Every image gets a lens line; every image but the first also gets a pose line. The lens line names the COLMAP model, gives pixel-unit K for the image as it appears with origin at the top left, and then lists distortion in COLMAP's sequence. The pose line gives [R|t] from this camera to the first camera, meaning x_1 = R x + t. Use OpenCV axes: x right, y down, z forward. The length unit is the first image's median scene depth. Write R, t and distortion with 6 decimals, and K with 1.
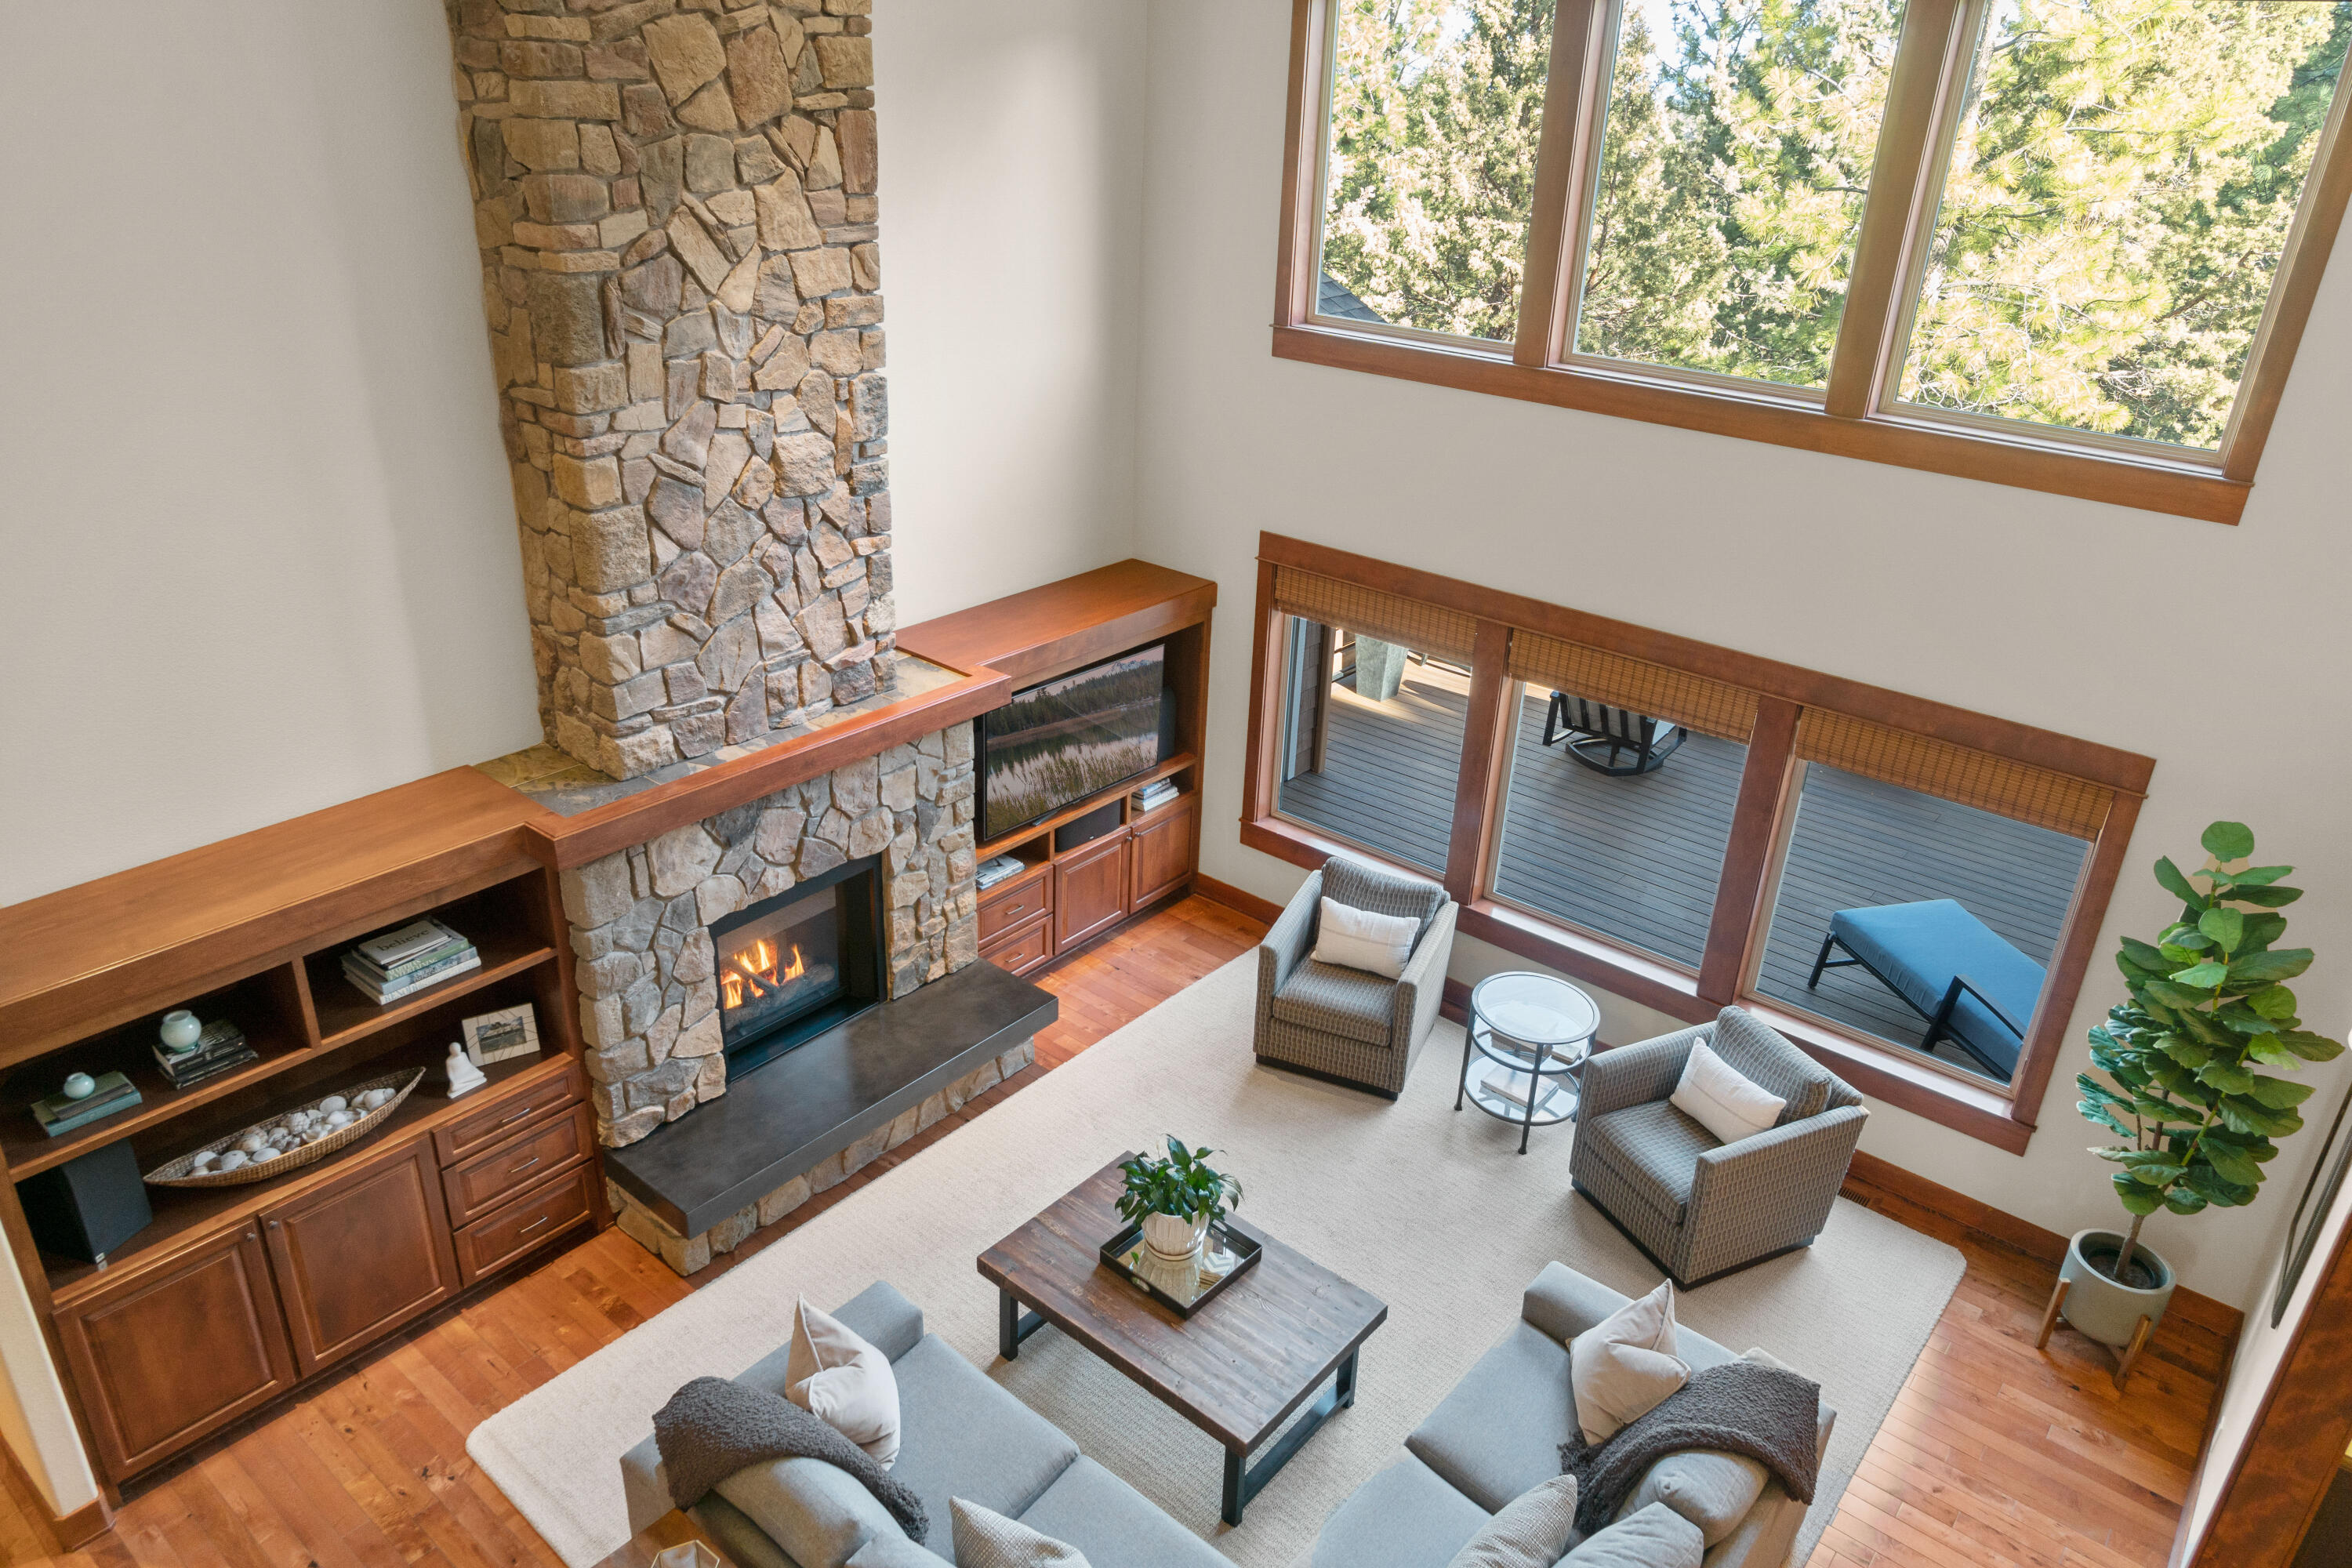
lens RADIAL K [[1558.2, 0, 1162.2], [0, 1558.2, 783.2], [0, 0, 1]] dist [0.009933, -0.003323]
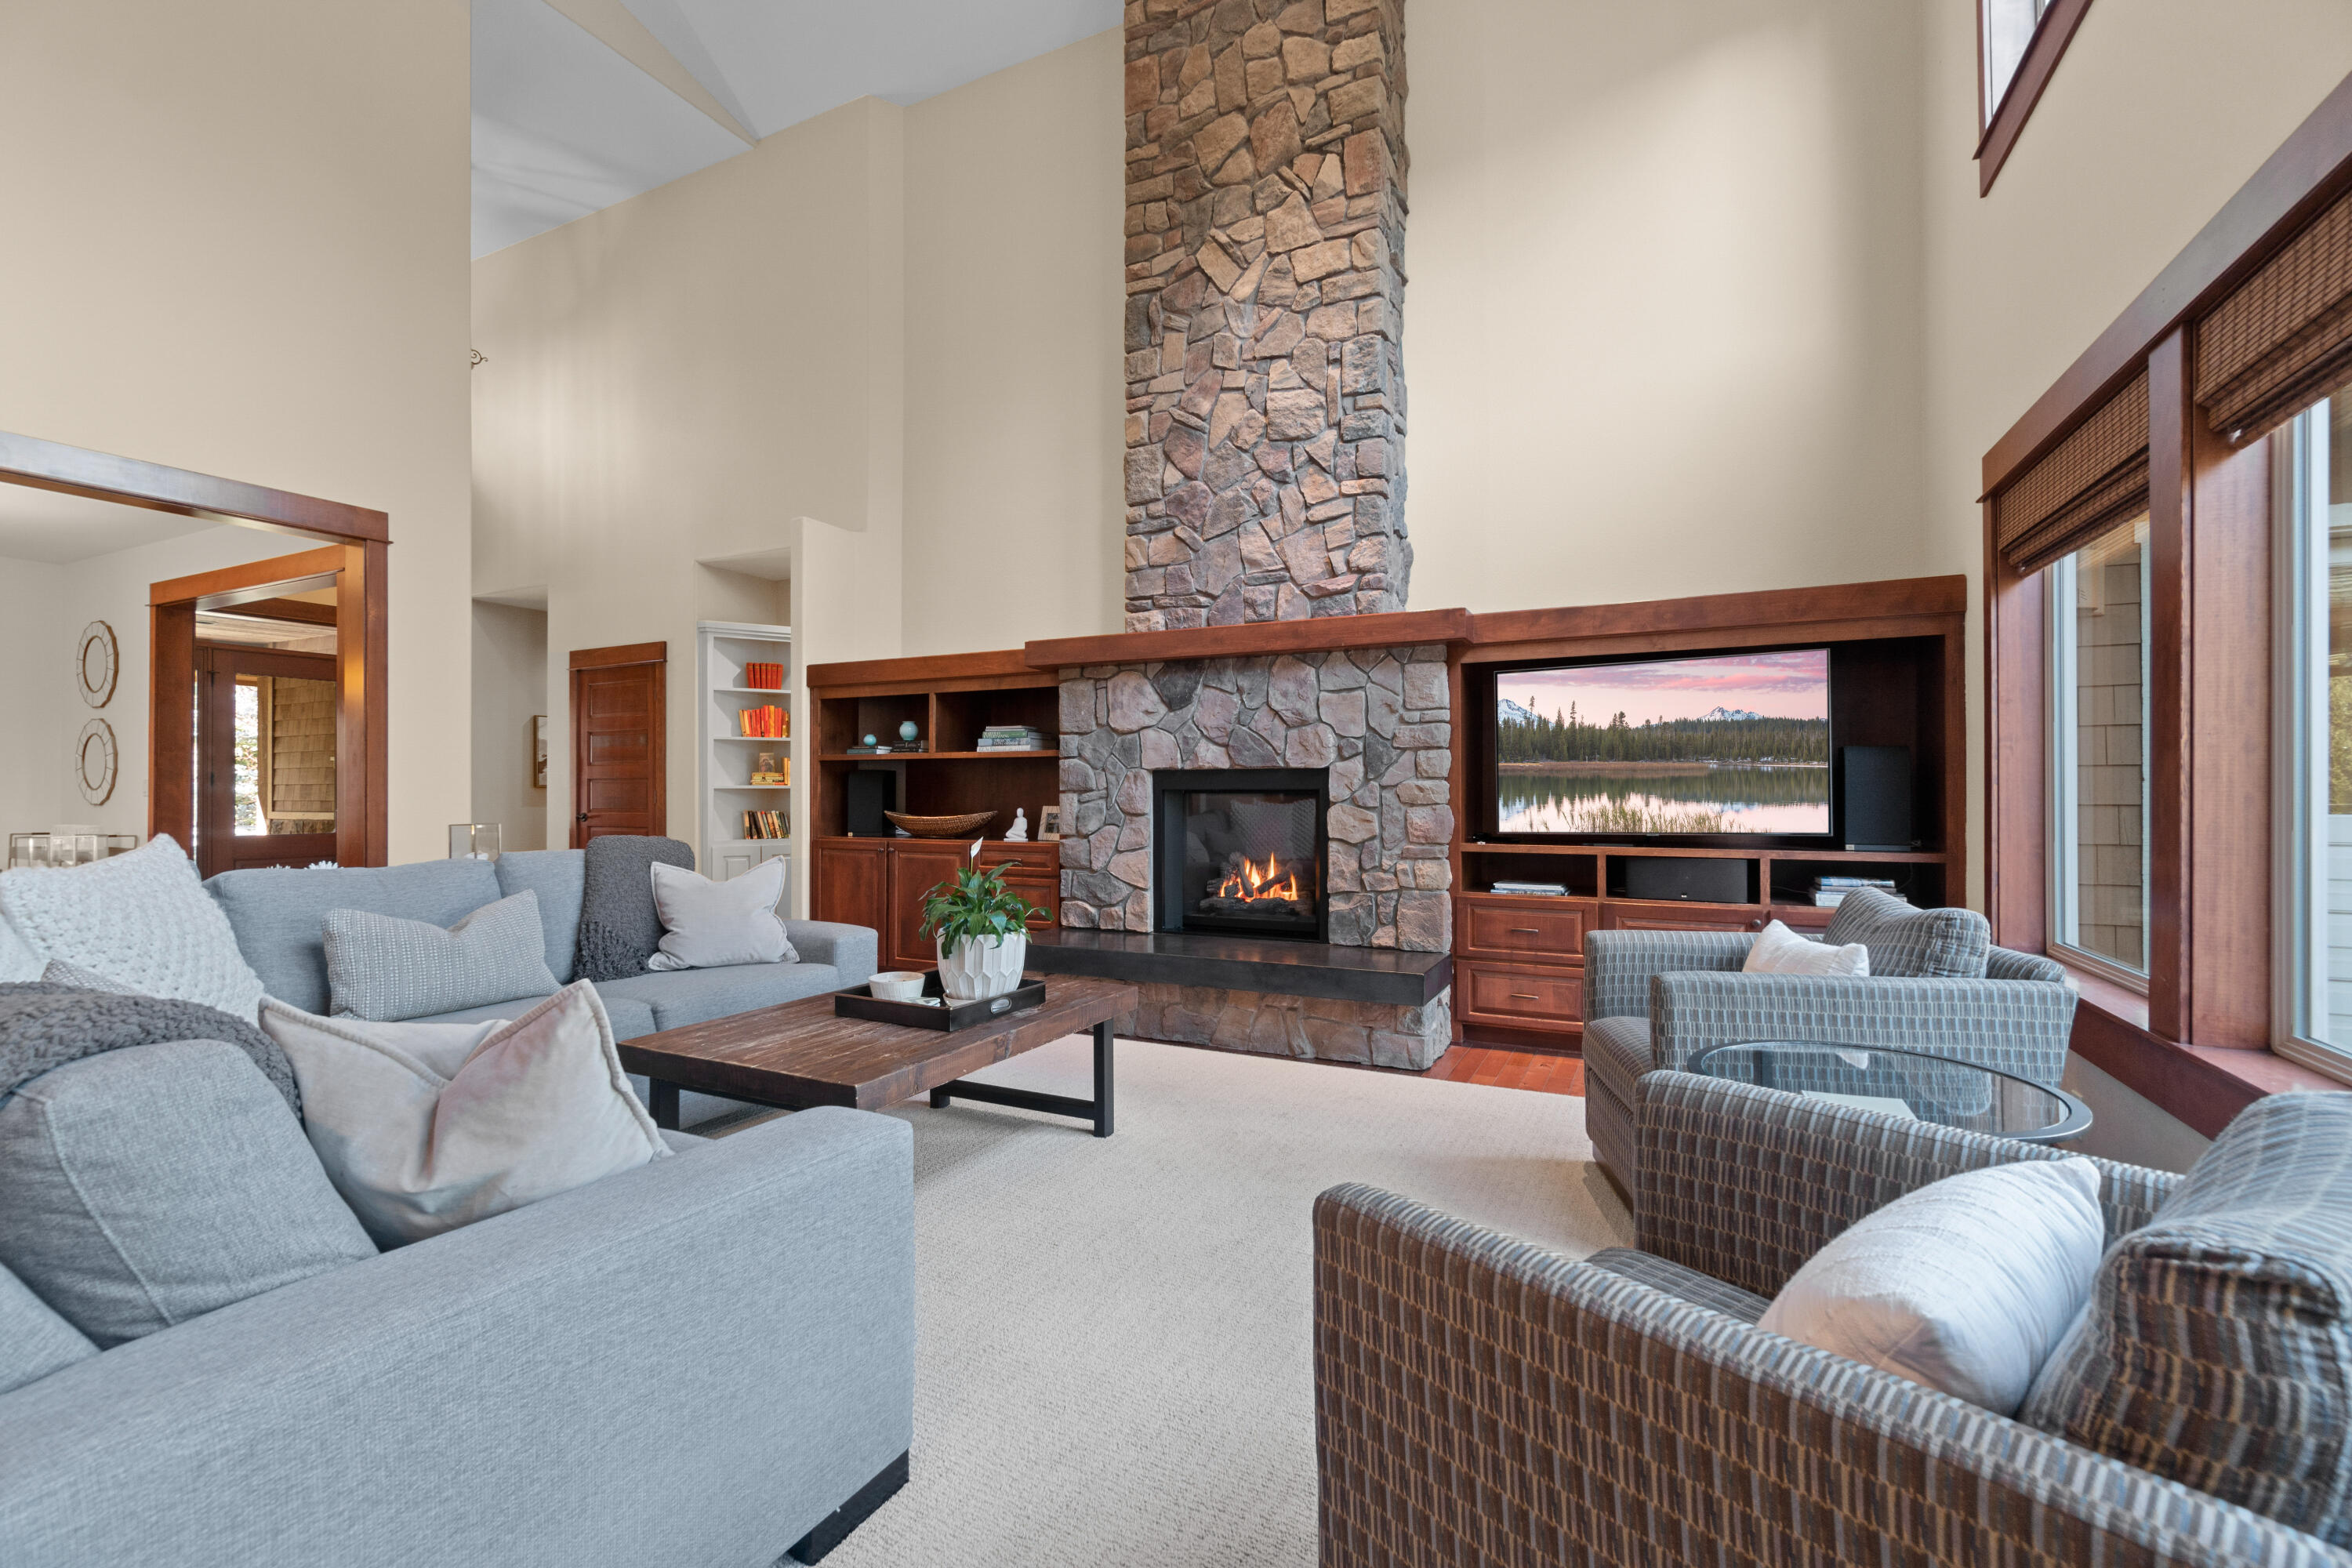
lens RADIAL K [[1022.5, 0, 1179.2], [0, 1022.5, 786.8], [0, 0, 1]] dist [-0.004634, 0.002044]
pose [[0.224200, -0.041399, -0.973663, 0.528819], [-0.404132, 0.905192, -0.131545, 0.206801], [0.886799, 0.422981, 0.186214, 0.898701]]
